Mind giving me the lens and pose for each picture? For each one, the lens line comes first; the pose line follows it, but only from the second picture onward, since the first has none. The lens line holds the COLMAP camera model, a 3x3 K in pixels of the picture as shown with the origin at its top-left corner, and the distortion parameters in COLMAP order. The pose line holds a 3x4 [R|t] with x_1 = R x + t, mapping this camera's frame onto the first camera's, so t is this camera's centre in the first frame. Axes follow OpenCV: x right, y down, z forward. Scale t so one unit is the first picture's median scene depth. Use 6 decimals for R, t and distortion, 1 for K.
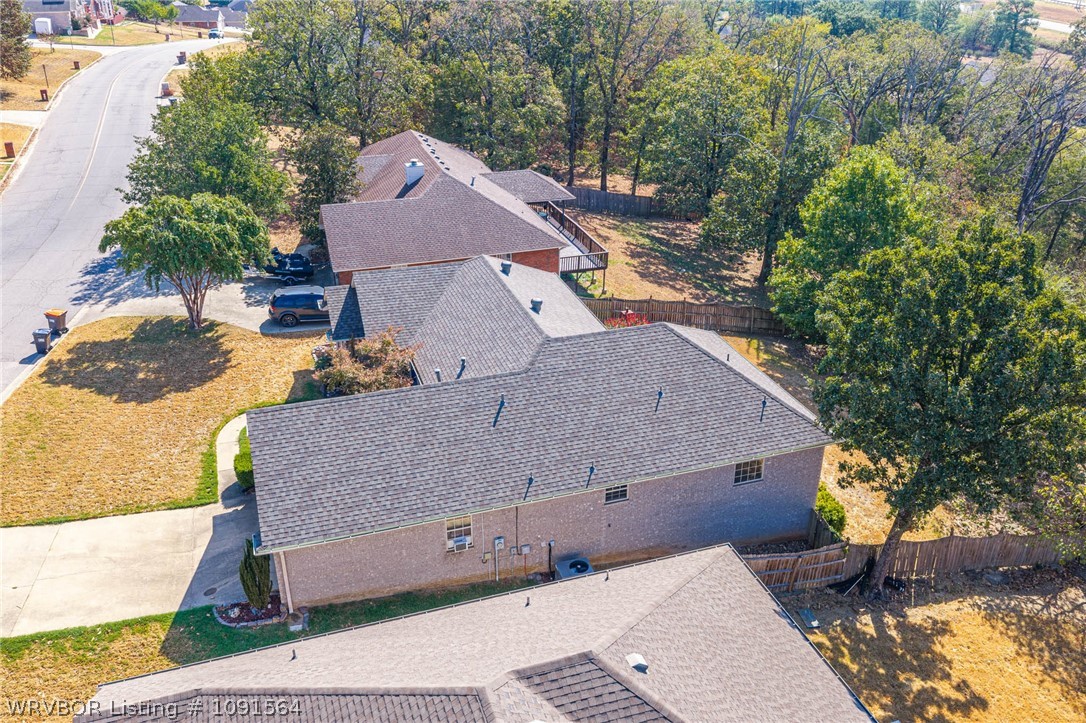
lens RADIAL K [[897.3, 0, 546.1], [0, 897.3, 360.0], [0, 0, 1]] dist [0.015249, -0.024923]
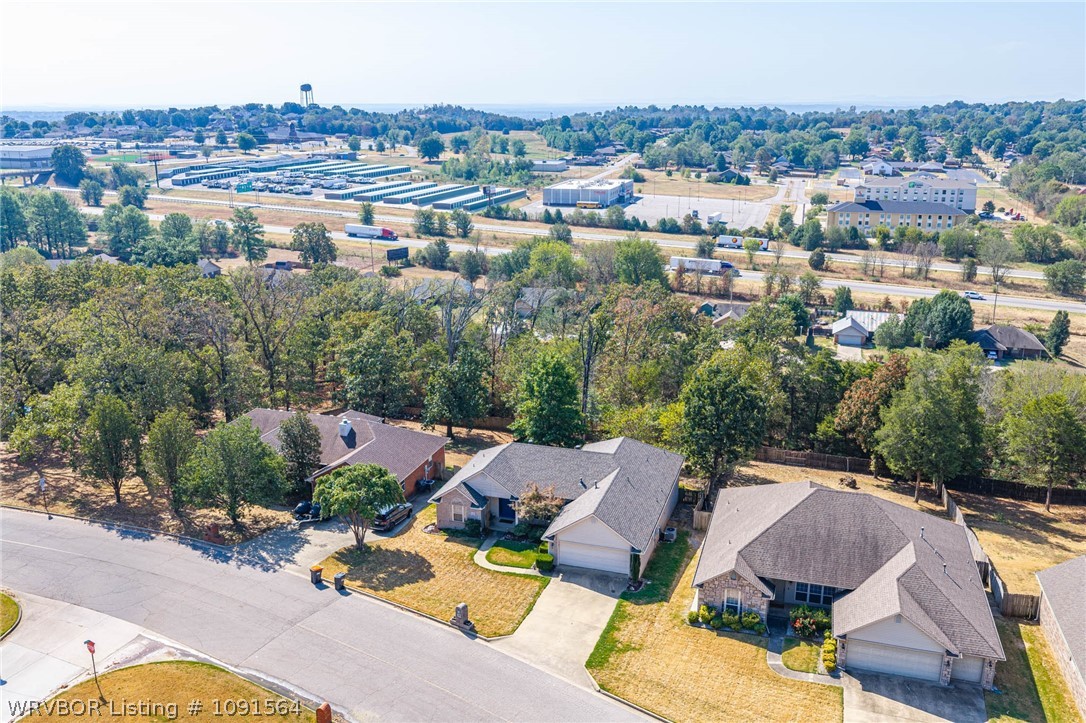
lens RADIAL K [[897.3, 0, 545.7], [0, 897.3, 361.6], [0, 0, 1]] dist [0.015249, -0.024923]
pose [[0.582671, -0.223690, 0.781318, -1.836590], [0.360697, 0.932681, -0.001966, -0.301772], [-0.728281, 0.282964, 0.624130, -0.418838]]
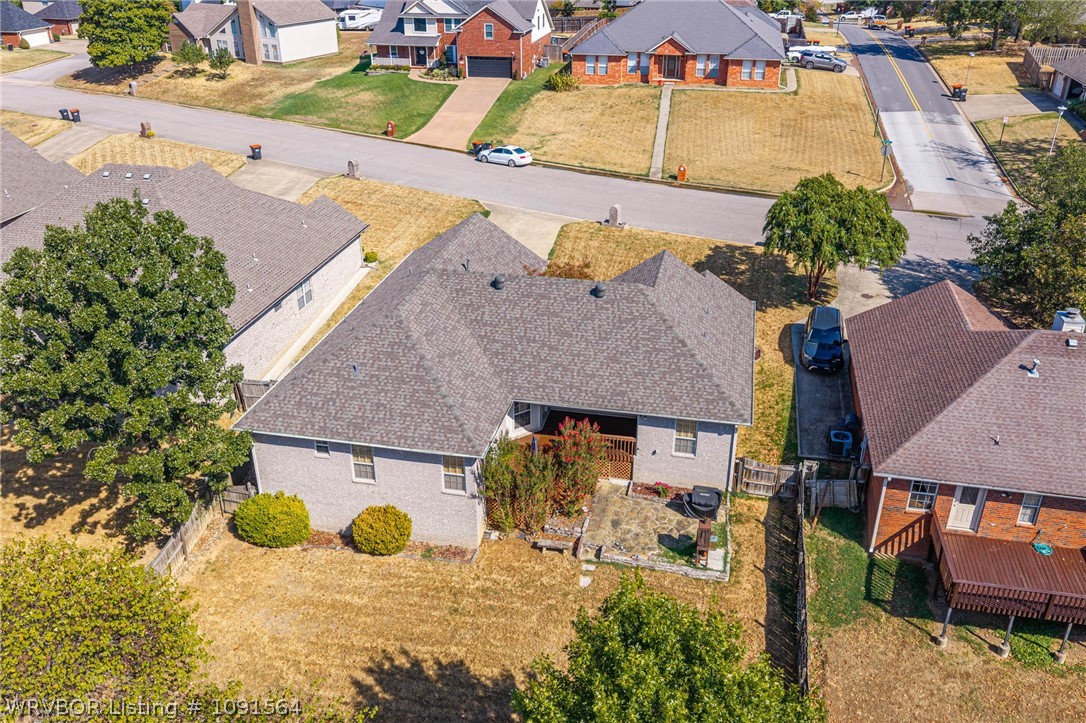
lens RADIAL K [[897.3, 0, 545.3], [0, 897.3, 360.1], [0, 0, 1]] dist [0.015249, -0.024923]
pose [[-0.506605, 0.389083, -0.769393, 0.880575], [-0.379826, 0.700404, 0.604290, -0.709692], [0.774005, 0.598372, -0.207044, 1.385905]]
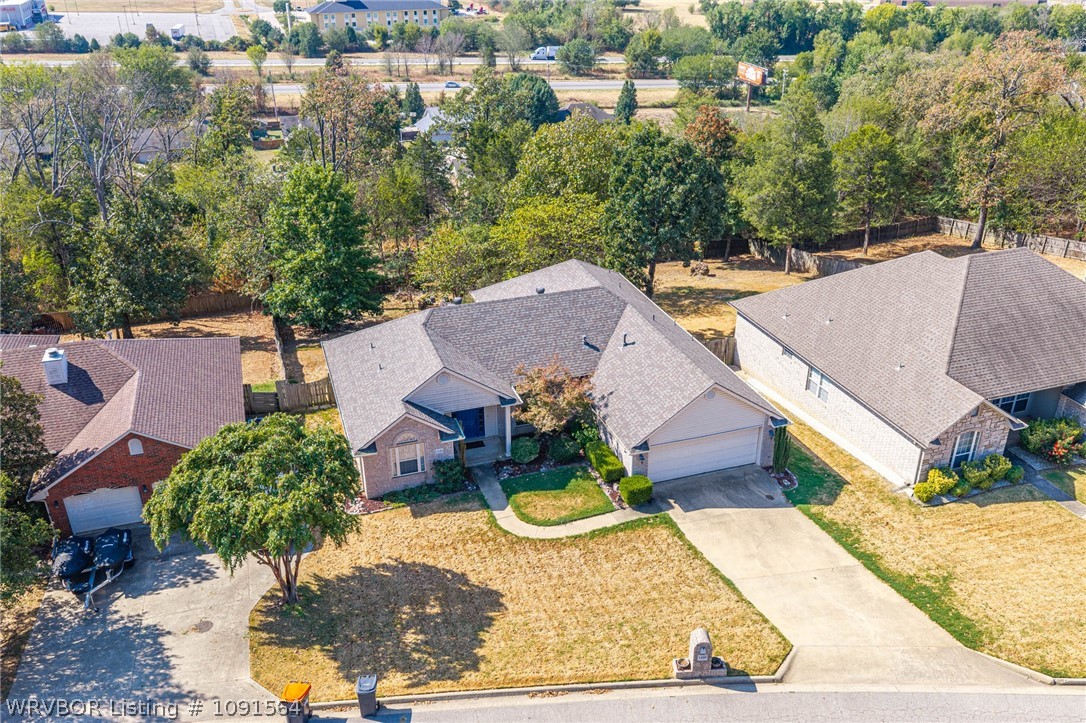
lens RADIAL K [[897.3, 0, 547.0], [0, 897.3, 361.8], [0, 0, 1]] dist [0.015249, -0.024923]
pose [[-0.007539, -0.442703, 0.896636, -1.293076], [0.446828, 0.800674, 0.399080, -0.523364], [-0.894588, 0.403651, 0.191776, 0.814189]]
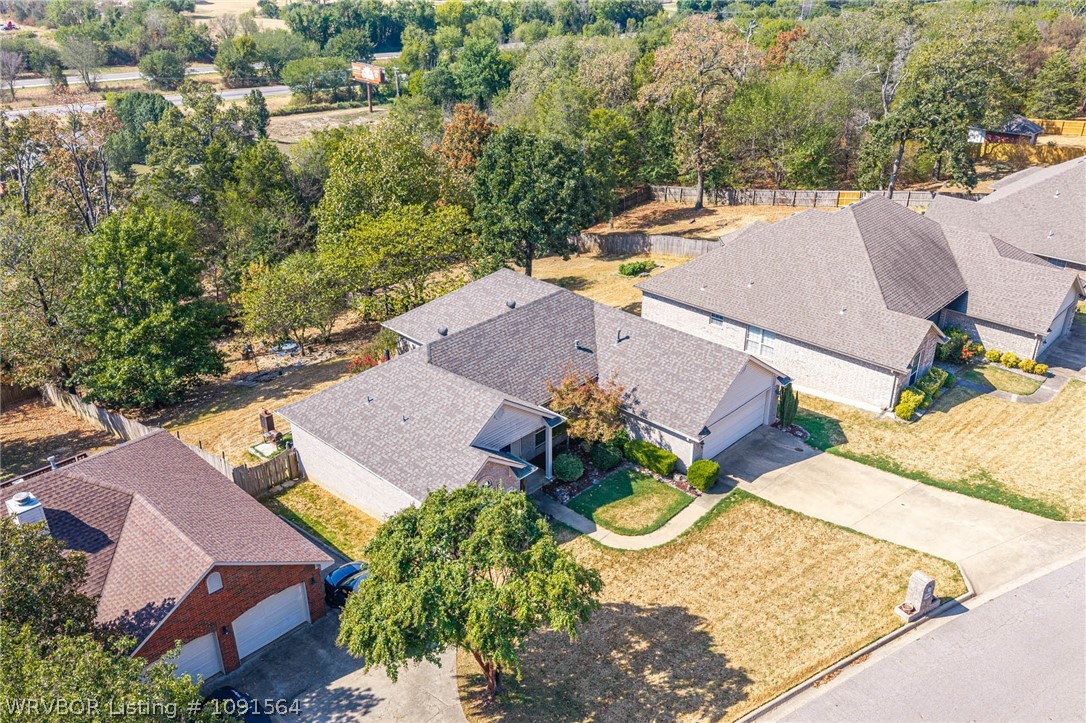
lens RADIAL K [[897.3, 0, 547.4], [0, 897.3, 361.7], [0, 0, 1]] dist [0.015249, -0.024923]
pose [[-0.470014, -0.389810, 0.791919, -1.109106], [0.396618, 0.708246, 0.584022, -0.752992], [-0.788531, 0.588588, -0.178280, 1.284696]]
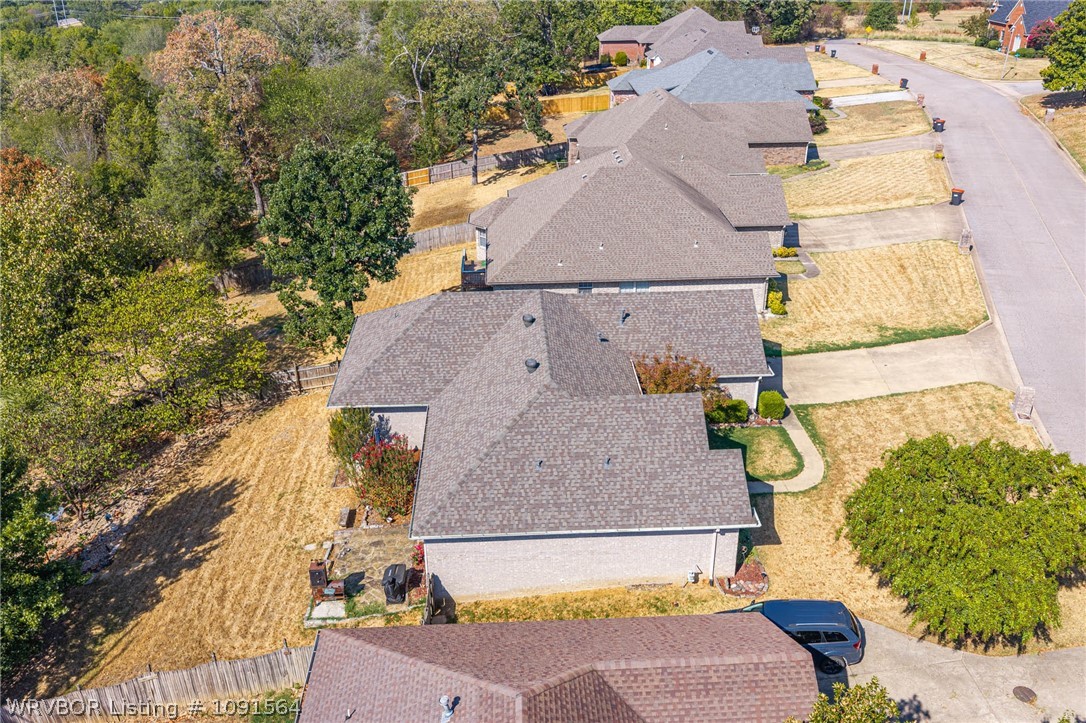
lens RADIAL K [[897.3, 0, 547.4], [0, 897.3, 359.4], [0, 0, 1]] dist [0.015249, -0.024923]
pose [[-0.964654, -0.111455, 0.238788, -0.320345], [0.123025, 0.610865, 0.782118, -0.945094], [-0.233038, 0.783850, -0.575562, 1.751117]]
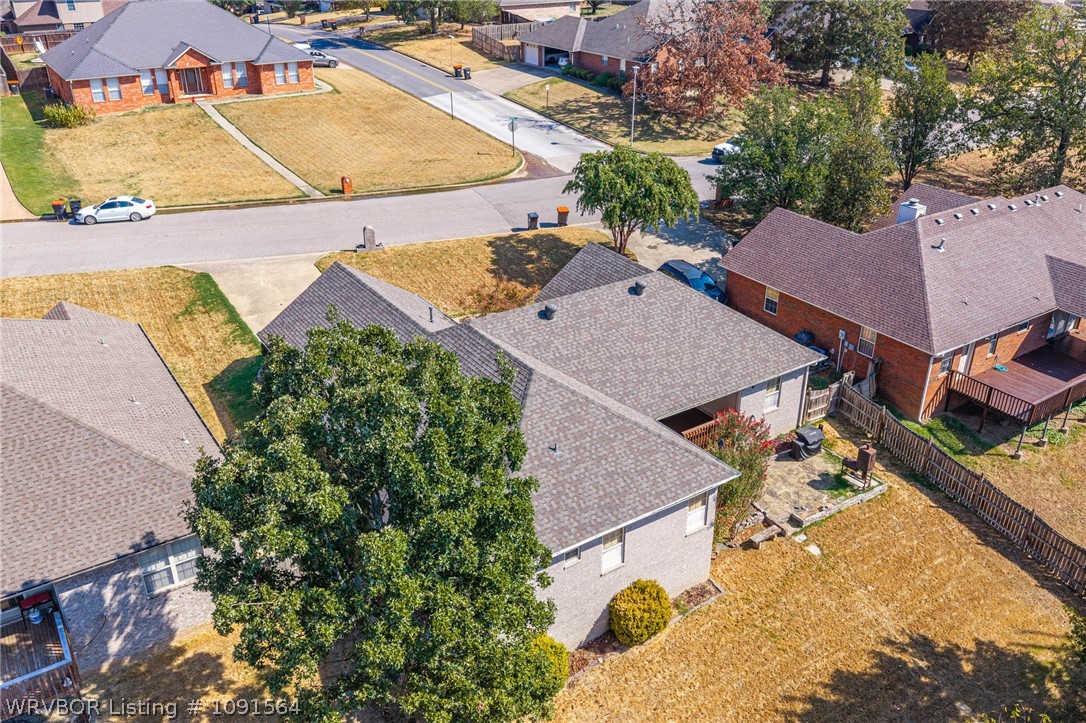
lens RADIAL K [[897.3, 0, 545.1], [0, 897.3, 362.7], [0, 0, 1]] dist [0.015249, -0.024923]
pose [[0.267587, 0.434691, -0.859907, 0.886786], [-0.427482, 0.853369, 0.298362, -0.314913], [0.863514, 0.287757, 0.414173, 0.633918]]
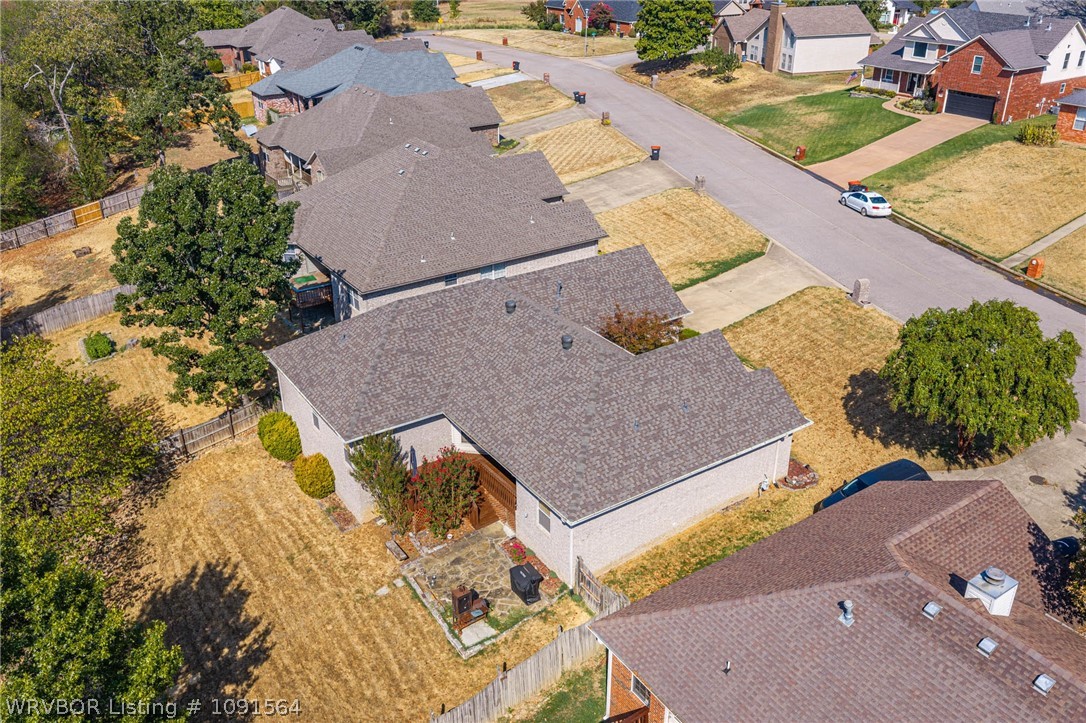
lens RADIAL K [[897.3, 0, 546.8], [0, 897.3, 357.7], [0, 0, 1]] dist [0.015249, -0.024923]
pose [[-0.962772, 0.125570, -0.239379, 0.234170], [-0.114820, 0.611728, 0.782691, -0.952752], [0.244718, 0.781038, -0.574537, 1.786528]]
